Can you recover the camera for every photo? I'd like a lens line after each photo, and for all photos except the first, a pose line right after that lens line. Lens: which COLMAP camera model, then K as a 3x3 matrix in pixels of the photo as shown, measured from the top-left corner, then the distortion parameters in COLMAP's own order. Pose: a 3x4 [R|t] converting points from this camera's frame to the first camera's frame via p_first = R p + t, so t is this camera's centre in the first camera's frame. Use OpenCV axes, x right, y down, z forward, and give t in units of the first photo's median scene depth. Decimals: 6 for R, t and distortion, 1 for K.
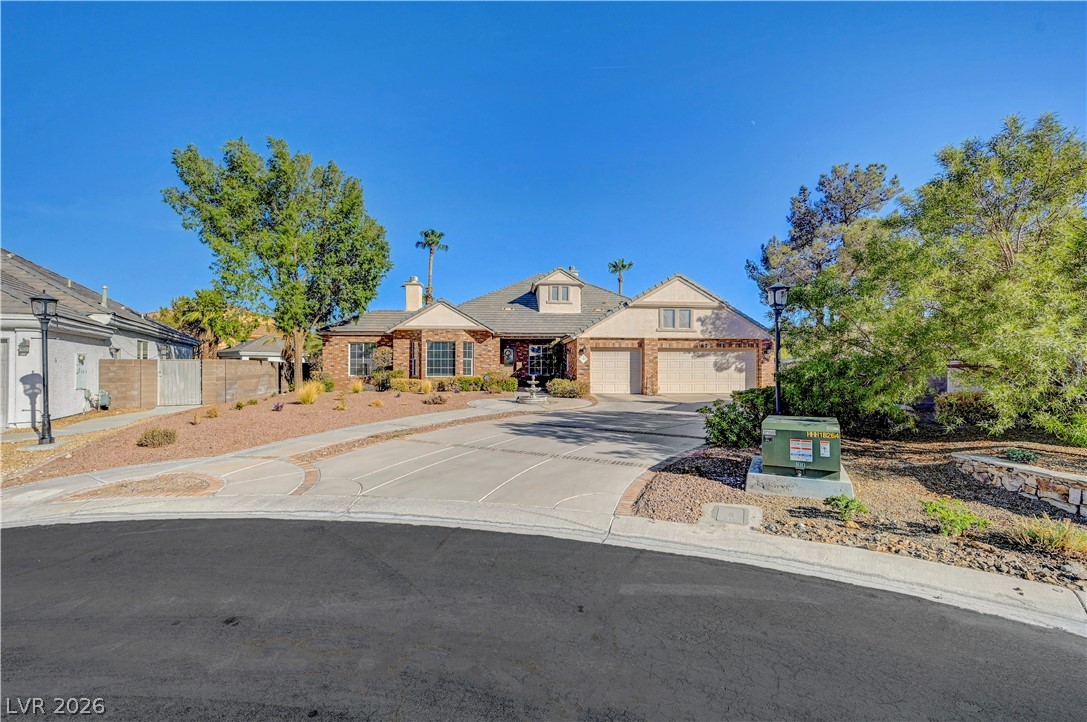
lens RADIAL K [[464.7, 0, 538.0], [0, 464.7, 360.5], [0, 0, 1]] dist [0.002603, -0.001207]
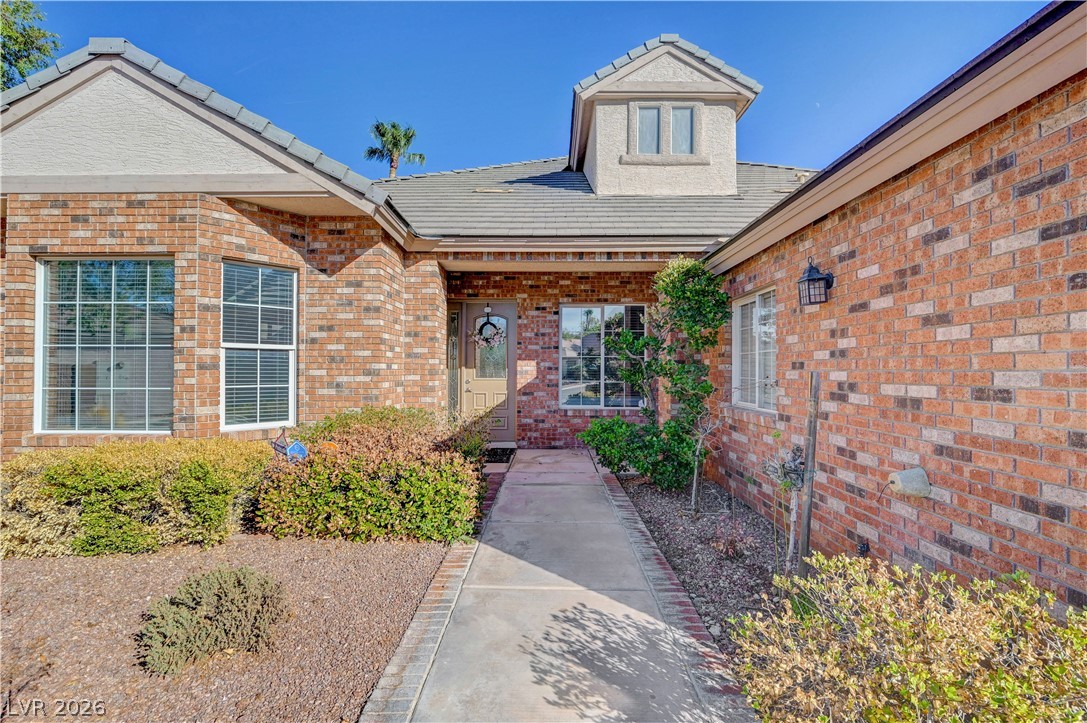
lens RADIAL K [[464.7, 0, 542.7], [0, 464.7, 362.8], [0, 0, 1]] dist [0.002603, -0.001207]
pose [[0.996321, 0.000664, -0.085695, -0.006587], [-0.000605, 1.000000, 0.000714, 0.004313], [0.085695, -0.000660, 0.996321, 0.818975]]
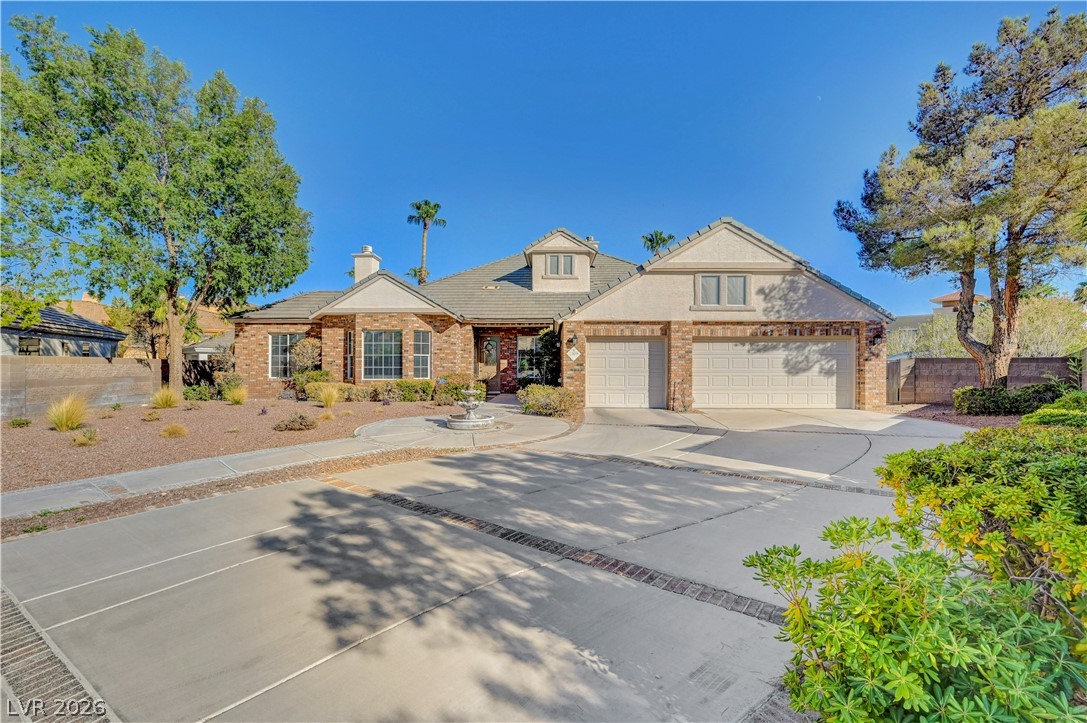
lens RADIAL K [[464.7, 0, 543.7], [0, 464.7, 364.2], [0, 0, 1]] dist [0.002603, -0.001207]
pose [[0.996012, -0.000019, -0.089223, 0.100611], [0.001199, 0.999912, 0.013177, 0.001839], [0.089215, -0.013231, 0.995924, 0.313648]]
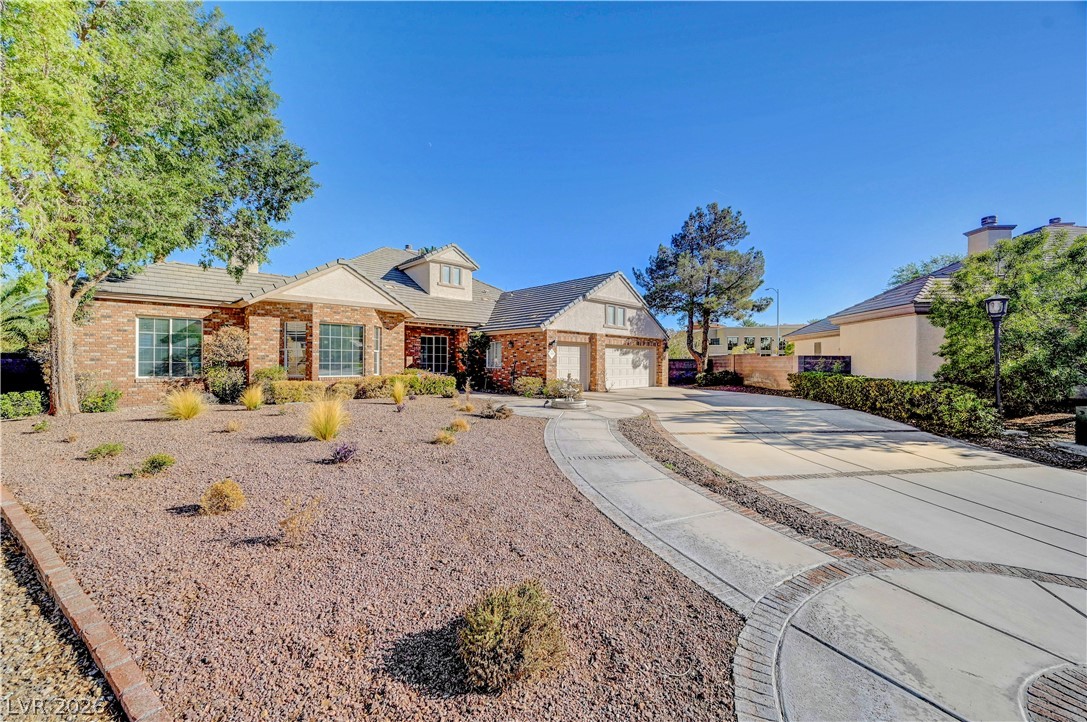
lens RADIAL K [[437.1, 0, 550.2], [0, 437.1, 365.9], [0, 0, 1]] dist [-0.000775, 0.000138]
pose [[0.758269, -0.001042, 0.651941, -0.392197], [-0.012449, 0.999793, 0.016077, 0.005677], [-0.651823, -0.020307, 0.758100, 0.328406]]
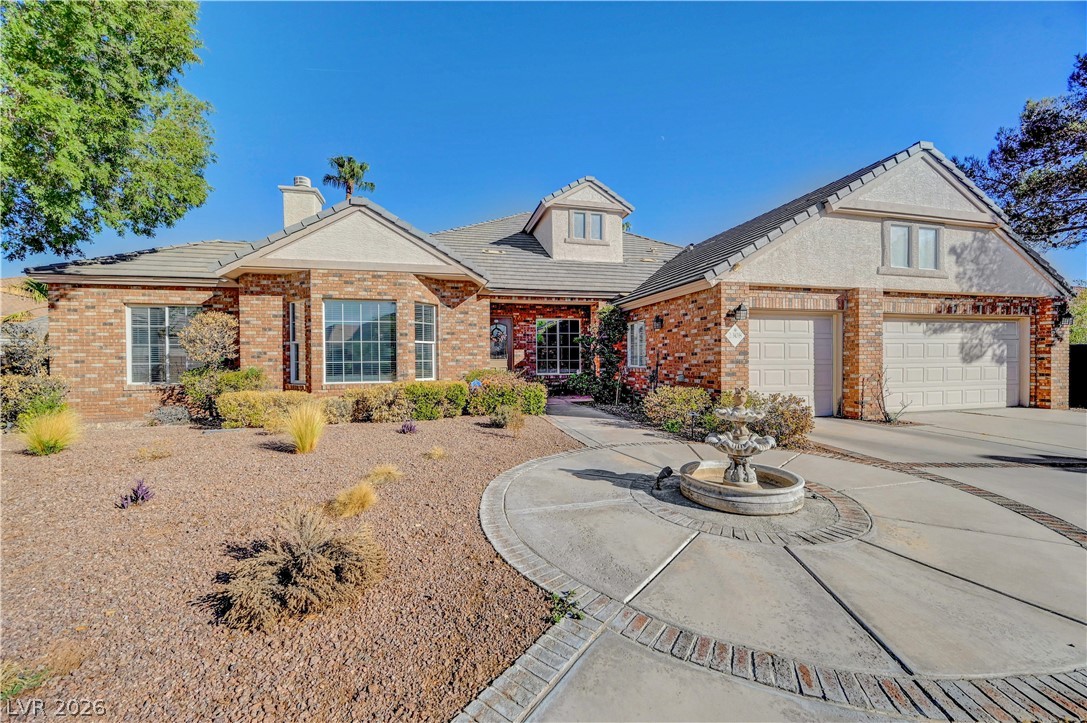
lens RADIAL K [[437.1, 0, 541.9], [0, 437.1, 363.7], [0, 0, 1]] dist [-0.000775, 0.000138]
pose [[0.985051, -0.011240, 0.171897, -0.115109], [0.007894, 0.999766, 0.020136, 0.010273], [-0.172084, -0.018478, 0.984909, 0.579778]]
